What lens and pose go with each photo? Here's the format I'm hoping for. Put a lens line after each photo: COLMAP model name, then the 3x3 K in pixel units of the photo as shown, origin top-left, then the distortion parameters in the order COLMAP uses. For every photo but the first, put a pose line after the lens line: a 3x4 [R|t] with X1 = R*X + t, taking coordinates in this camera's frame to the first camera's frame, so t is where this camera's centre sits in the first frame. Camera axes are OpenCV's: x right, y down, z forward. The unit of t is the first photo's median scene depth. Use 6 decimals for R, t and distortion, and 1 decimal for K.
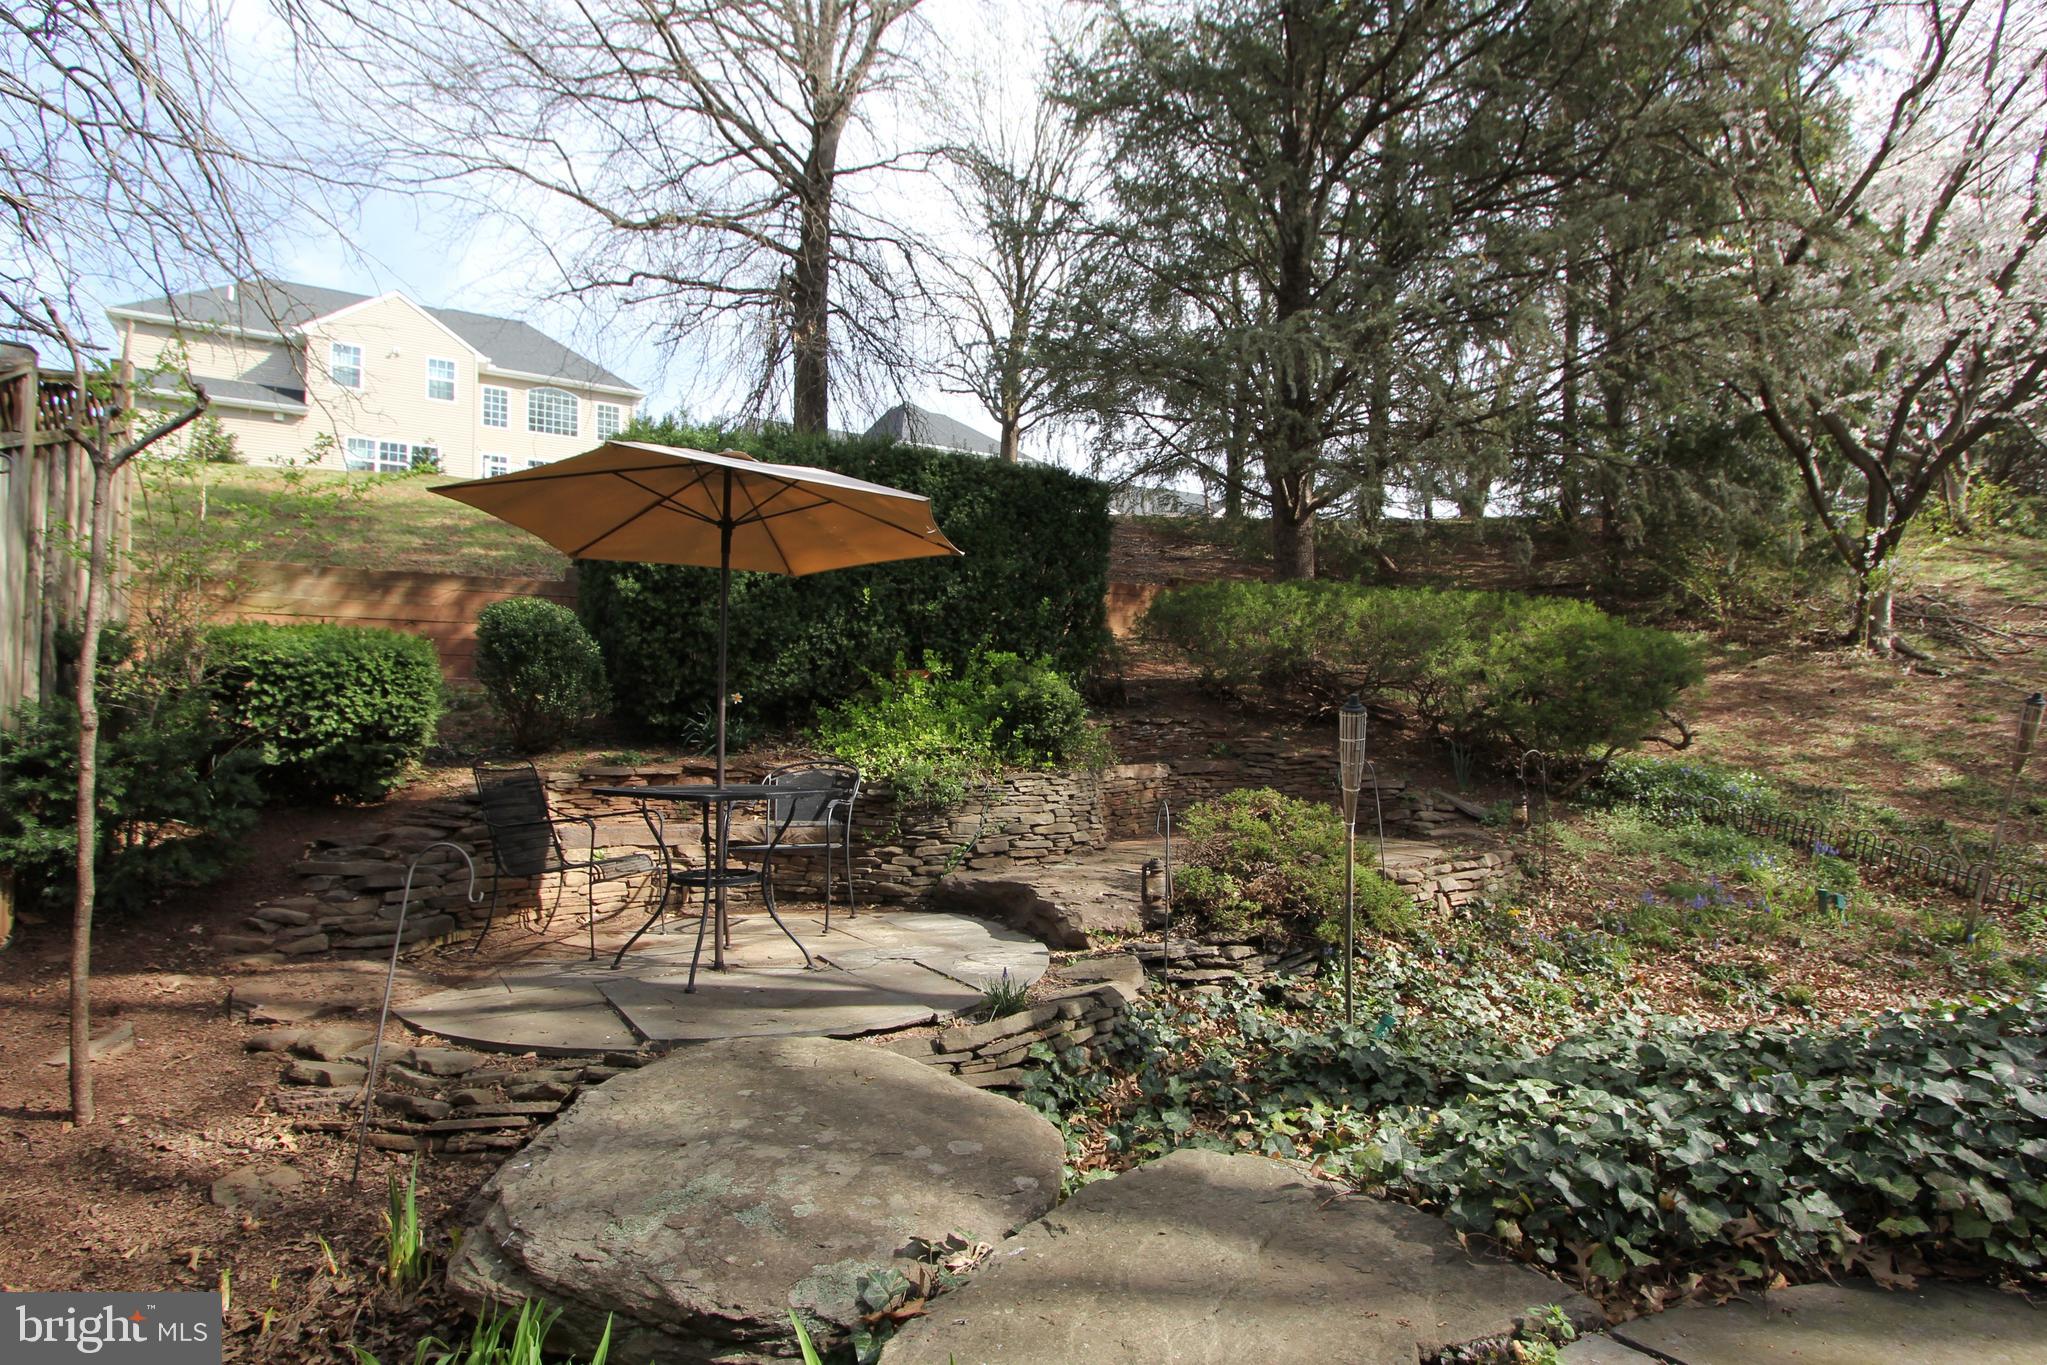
lens RADIAL K [[1004.4, 0, 1023.5], [0, 1004.4, 682.5], [0, 0, 1]] dist [-0.013747, 0.000329]
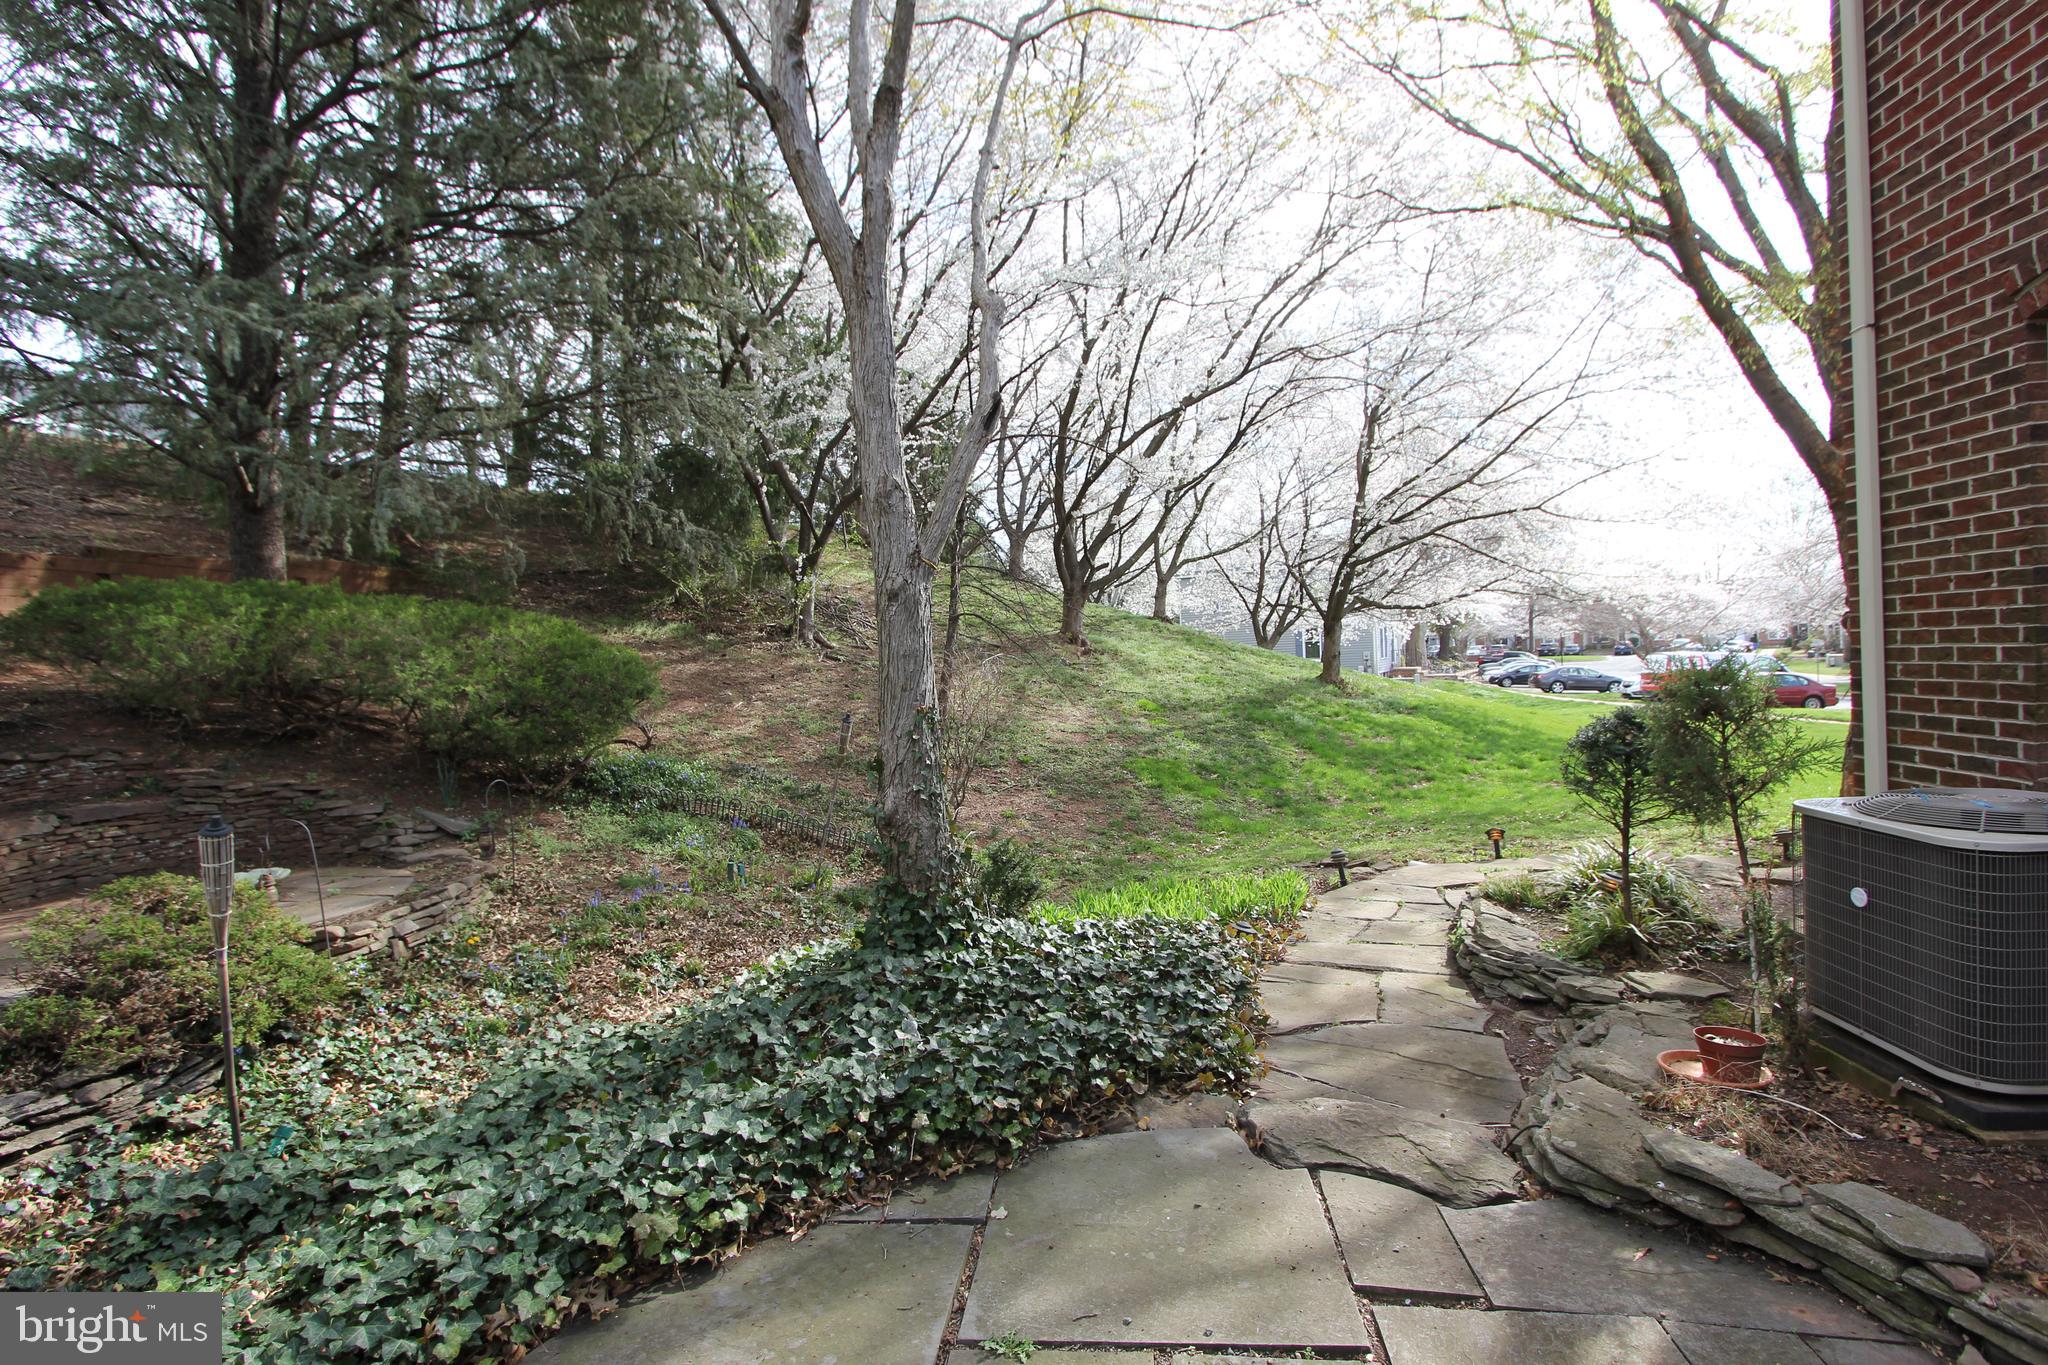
lens RADIAL K [[951.6, 0, 1008.1], [0, 951.6, 672.0], [0, 0, 1]] dist [-0.009677, 0.000096]
pose [[0.639206, -0.028158, 0.768520, 0.099991], [-0.013370, 0.998772, 0.047714, -0.132240], [-0.768919, -0.040774, 0.638045, -0.086510]]
